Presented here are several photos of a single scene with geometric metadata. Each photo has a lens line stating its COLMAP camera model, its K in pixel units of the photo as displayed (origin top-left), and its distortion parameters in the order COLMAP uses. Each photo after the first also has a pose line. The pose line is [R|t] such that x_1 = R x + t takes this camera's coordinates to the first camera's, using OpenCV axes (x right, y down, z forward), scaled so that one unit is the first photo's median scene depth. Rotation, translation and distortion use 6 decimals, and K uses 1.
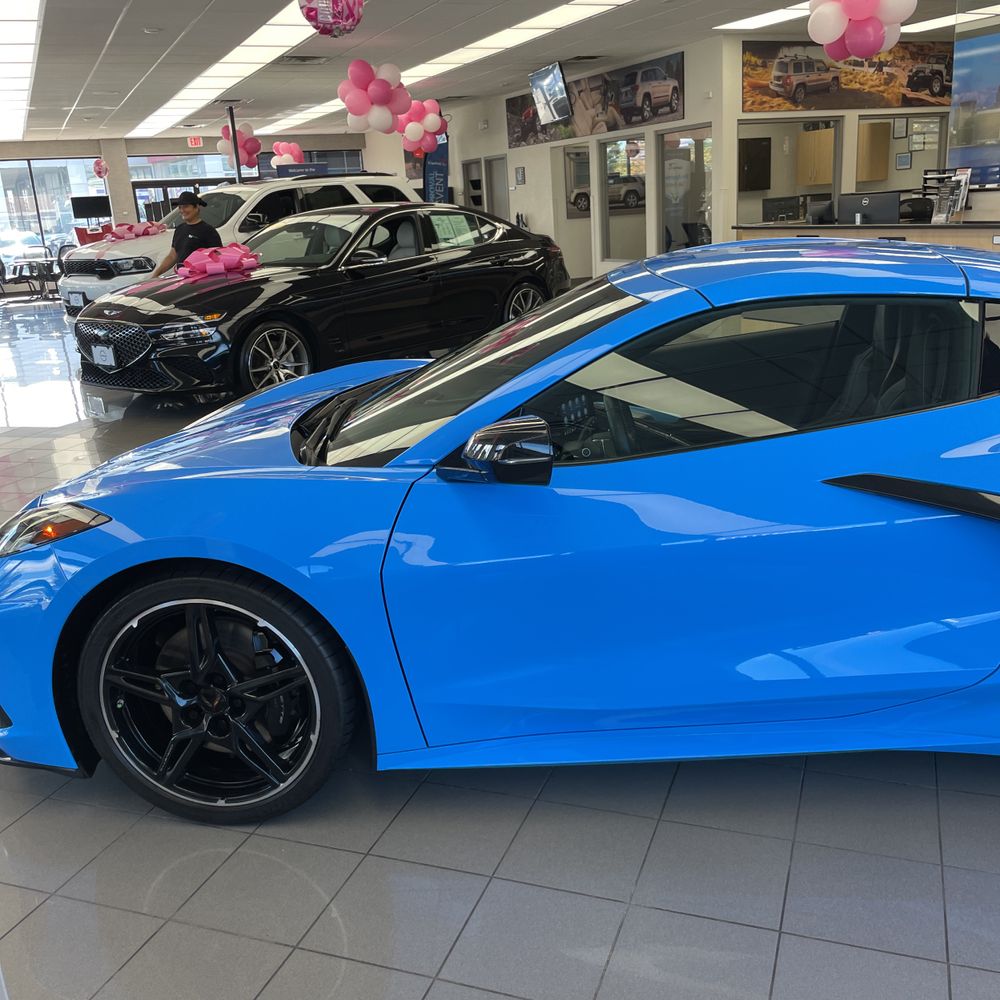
lens RADIAL K [[1023.0, 0, 503.4], [0, 1023.0, 492.9], [0, 0, 1]] dist [0.091922, -0.127045]
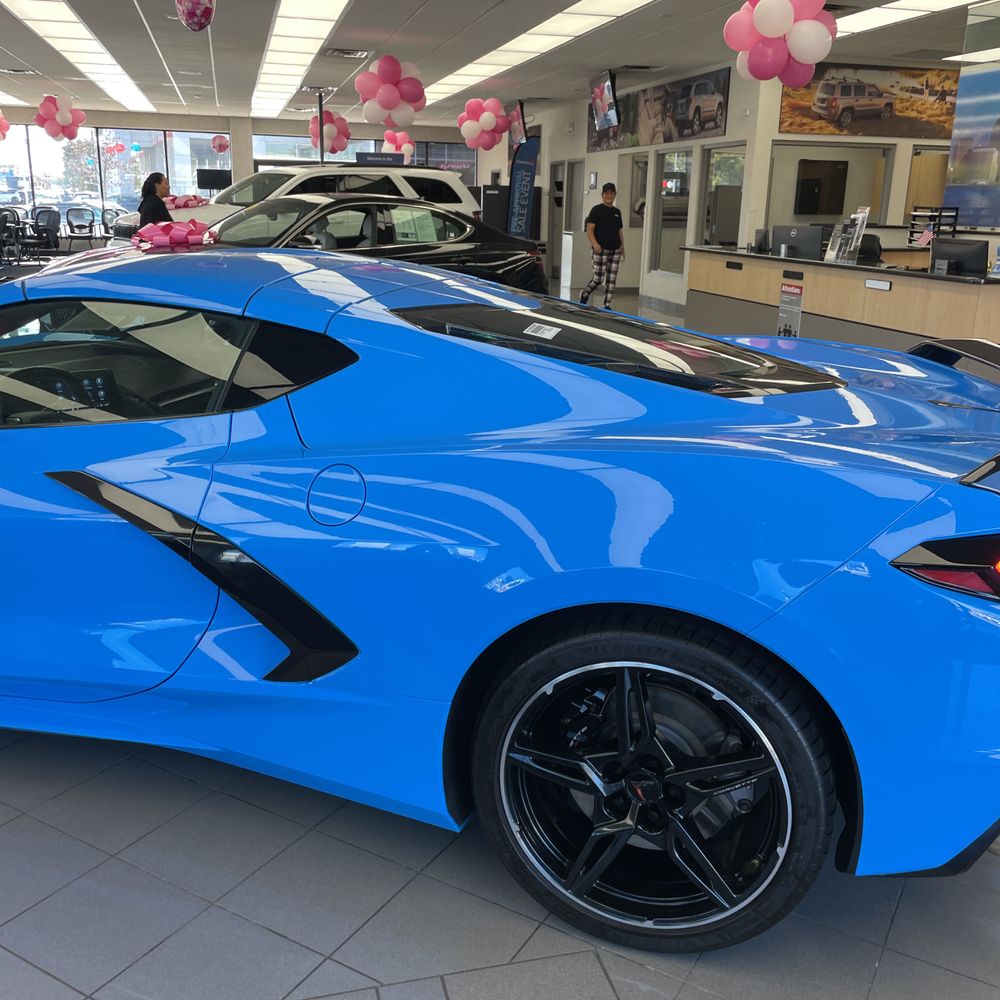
lens RADIAL K [[1014.7, 0, 503.7], [0, 1014.7, 488.2], [0, 0, 1]] dist [0.083399, -0.108455]
pose [[0.978157, 0.128564, -0.163341, 0.169706], [-0.128642, 0.991639, 0.010144, -0.012500], [0.163280, 0.011090, 0.986517, 0.010266]]
